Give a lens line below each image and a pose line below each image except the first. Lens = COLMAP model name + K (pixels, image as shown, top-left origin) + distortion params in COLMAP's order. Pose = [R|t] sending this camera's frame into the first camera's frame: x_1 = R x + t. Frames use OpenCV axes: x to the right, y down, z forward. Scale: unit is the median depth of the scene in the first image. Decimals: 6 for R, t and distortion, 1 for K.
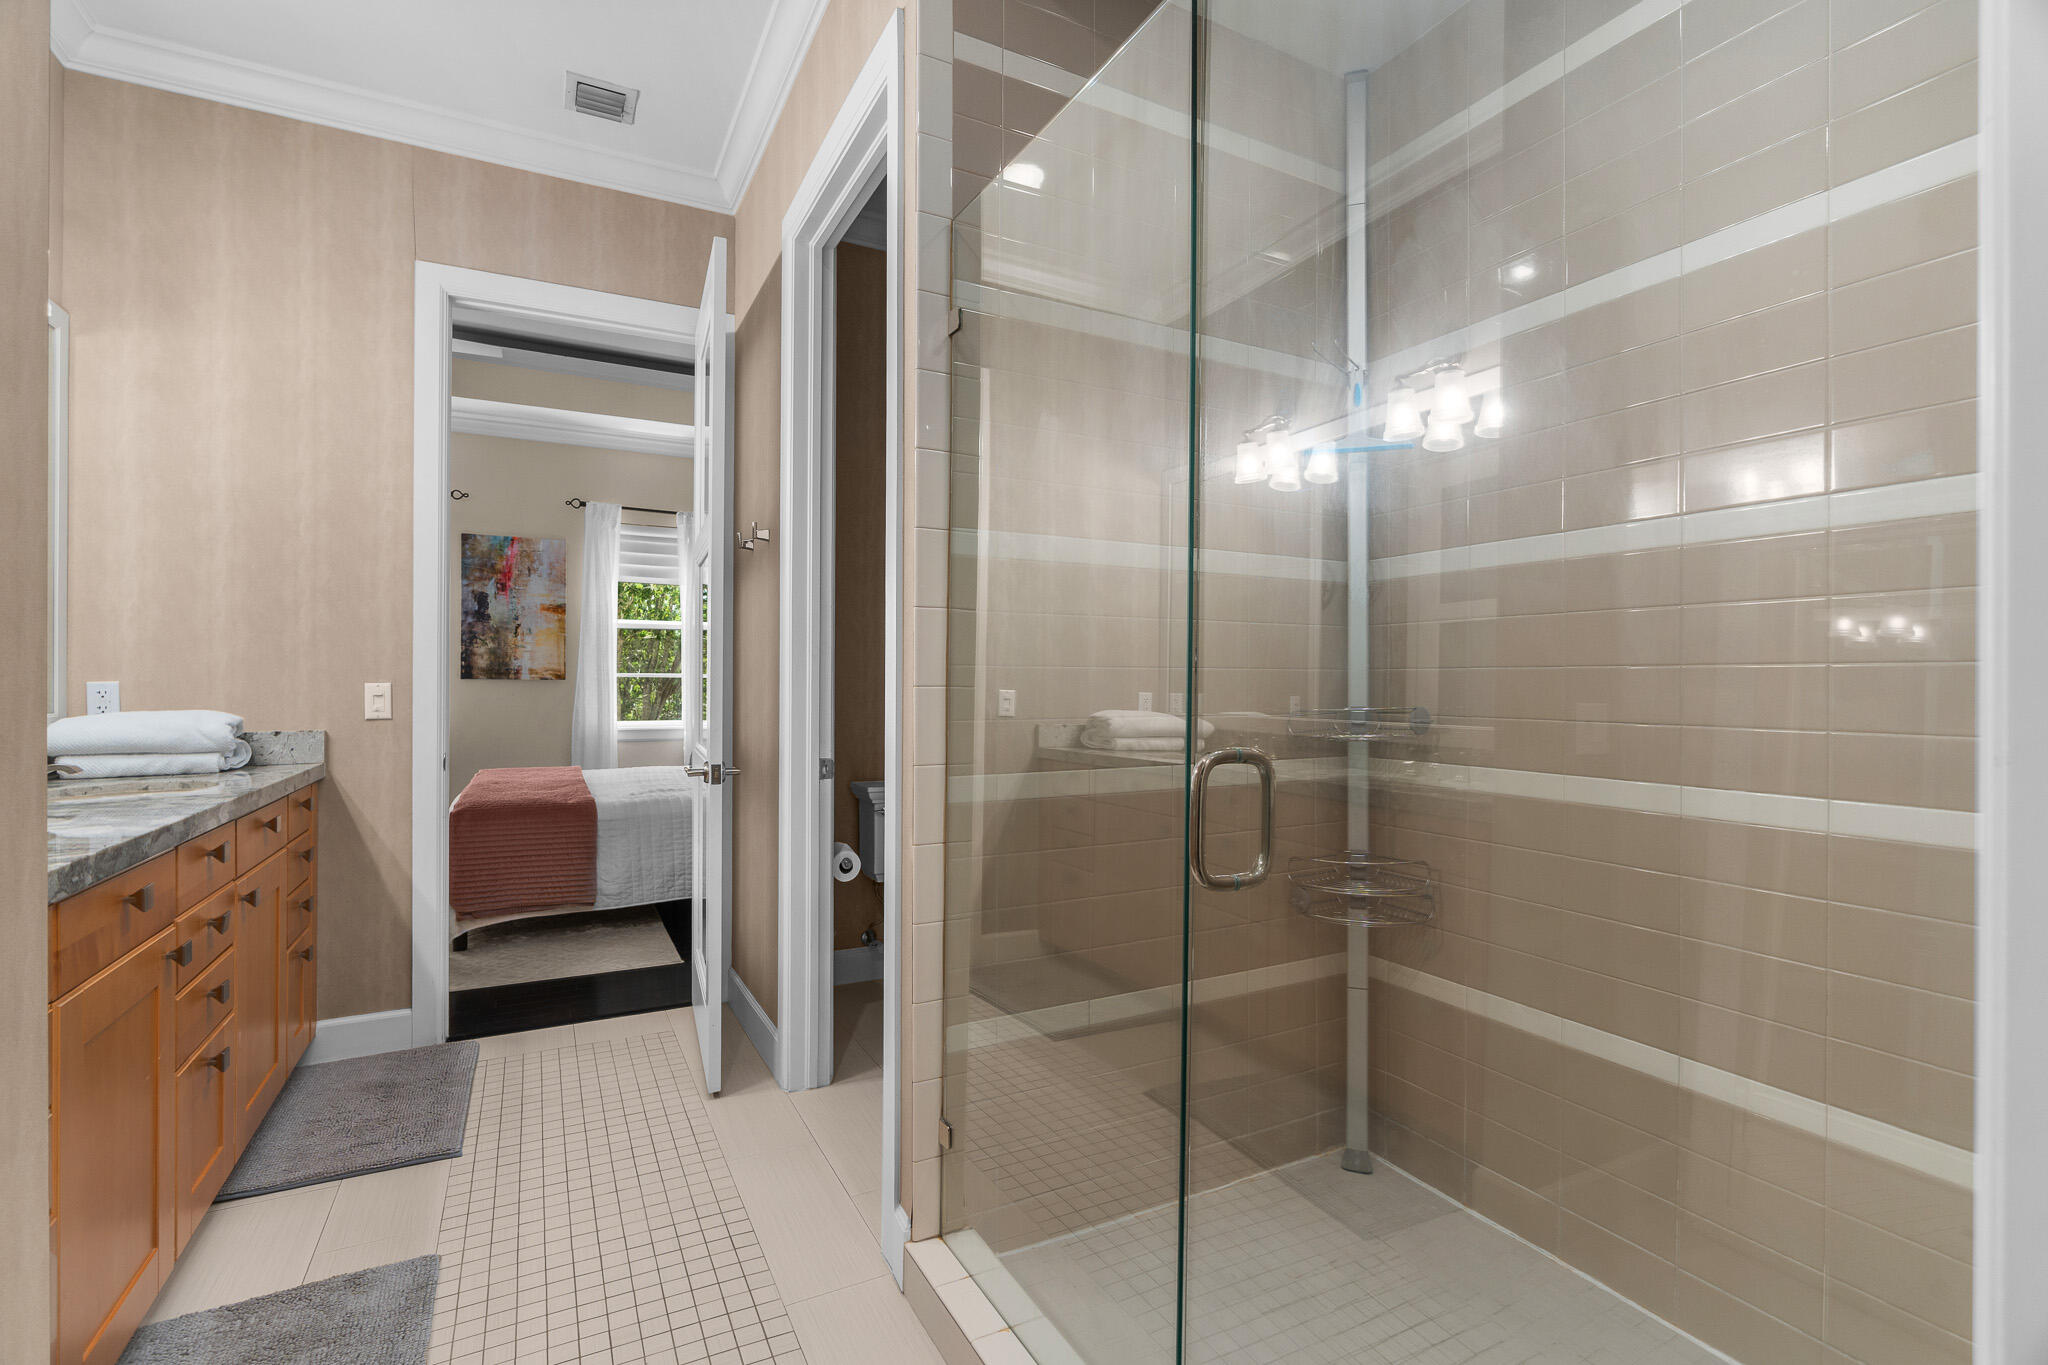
lens RADIAL K [[920.9, 0, 1020.8], [0, 920.9, 674.5], [0, 0, 1]] dist [0.001065, 0.000362]
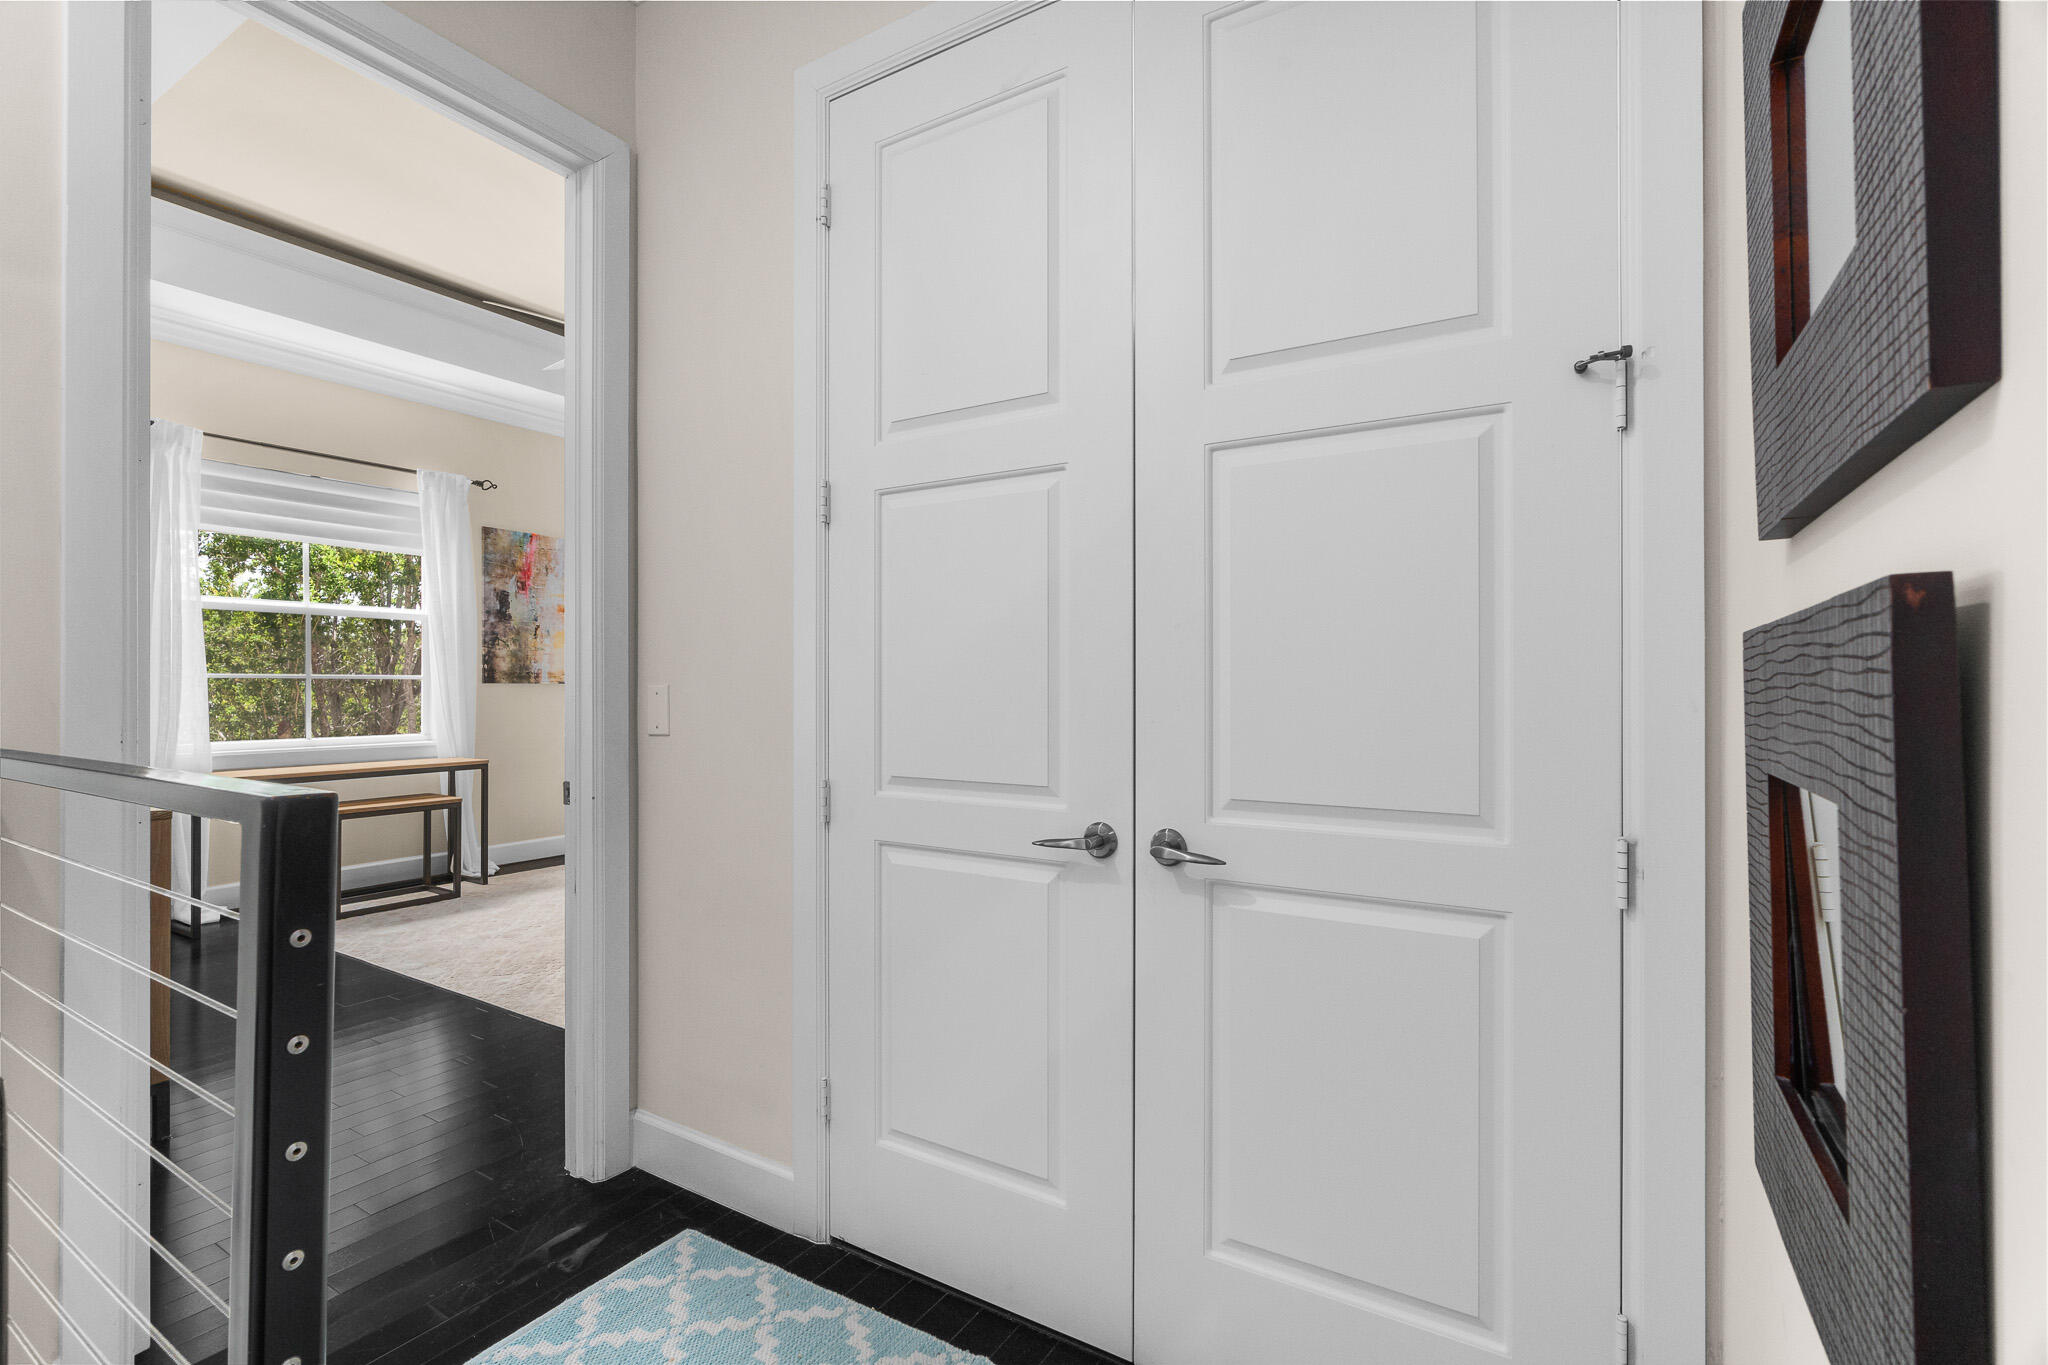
lens RADIAL K [[920.9, 0, 1030.8], [0, 920.9, 679.7], [0, 0, 1]] dist [0.001065, 0.000362]
pose [[0.859929, 0.004469, 0.510395, -0.598361], [-0.011426, 0.999880, 0.010497, -0.014417], [-0.510286, -0.014858, 0.859876, -0.083197]]
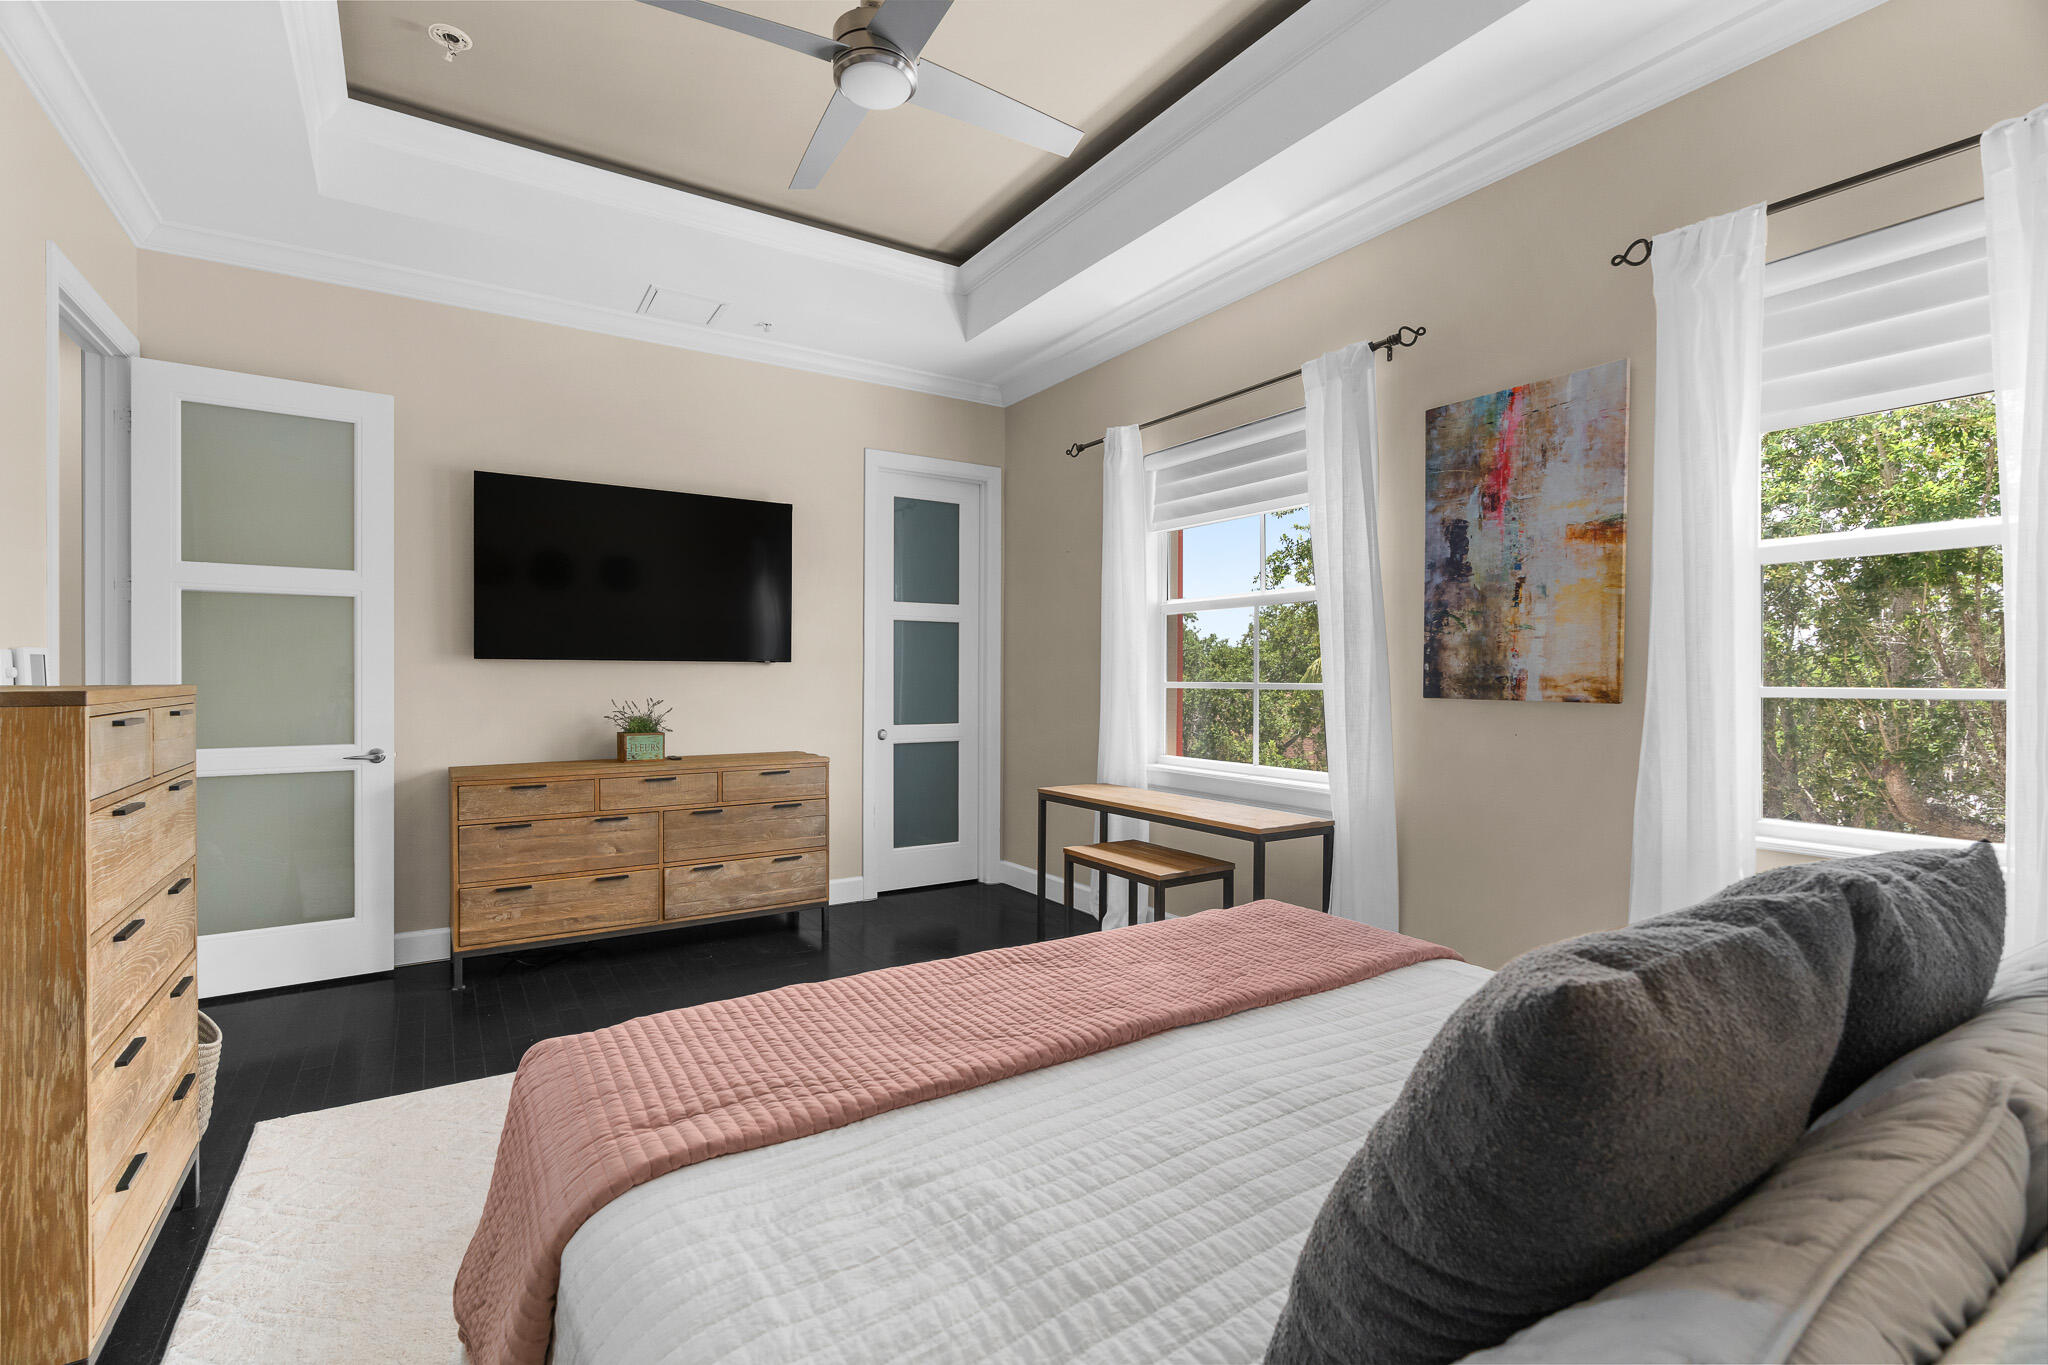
lens RADIAL K [[920.9, 0, 1029.1], [0, 920.9, 676.1], [0, 0, 1]] dist [0.001065, 0.000362]
pose [[0.097755, -0.007348, -0.995183, -0.123155], [0.000048, 0.999973, -0.007379, -0.003279], [0.995210, 0.000673, 0.097753, 0.723784]]
